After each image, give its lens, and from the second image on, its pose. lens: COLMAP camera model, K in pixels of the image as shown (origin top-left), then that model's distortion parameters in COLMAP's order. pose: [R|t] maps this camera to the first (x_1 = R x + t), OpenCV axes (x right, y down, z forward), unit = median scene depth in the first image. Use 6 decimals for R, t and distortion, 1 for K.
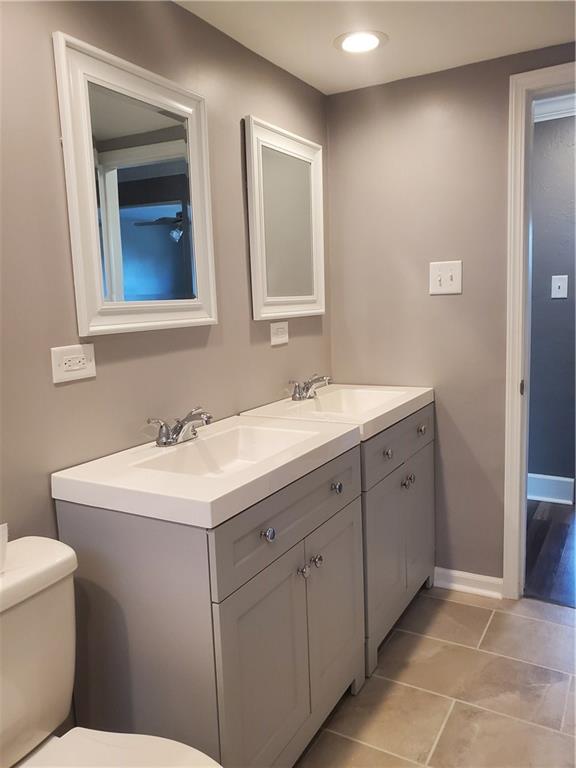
lens RADIAL K [[595.8, 0, 288.0], [0, 595.8, 383.1], [0, 0, 1]] dist [-0.011070, 0.015499]
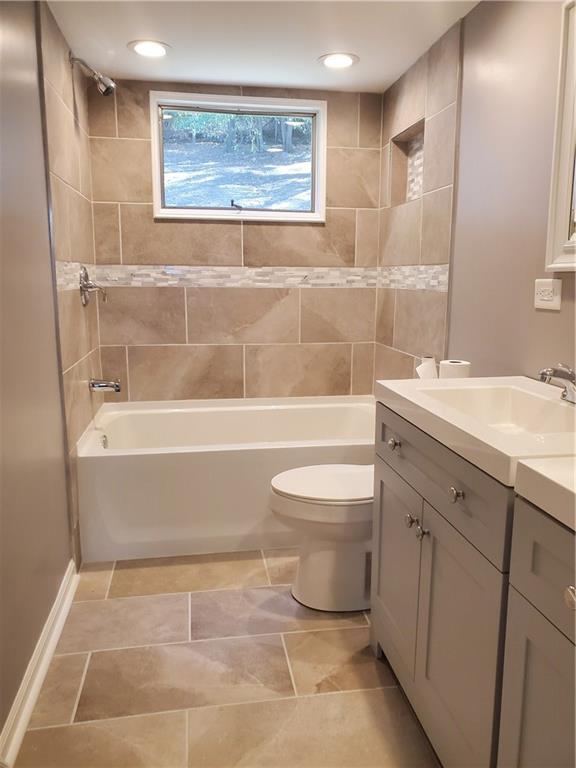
lens RADIAL K [[595.8, 0, 288.3], [0, 595.8, 384.1], [0, 0, 1]] dist [-0.011070, 0.015499]
pose [[-0.770453, 0.145521, -0.620666, 0.764981], [-0.060735, 0.952414, 0.298695, -0.179208], [0.634598, 0.267827, -0.724952, 1.524899]]
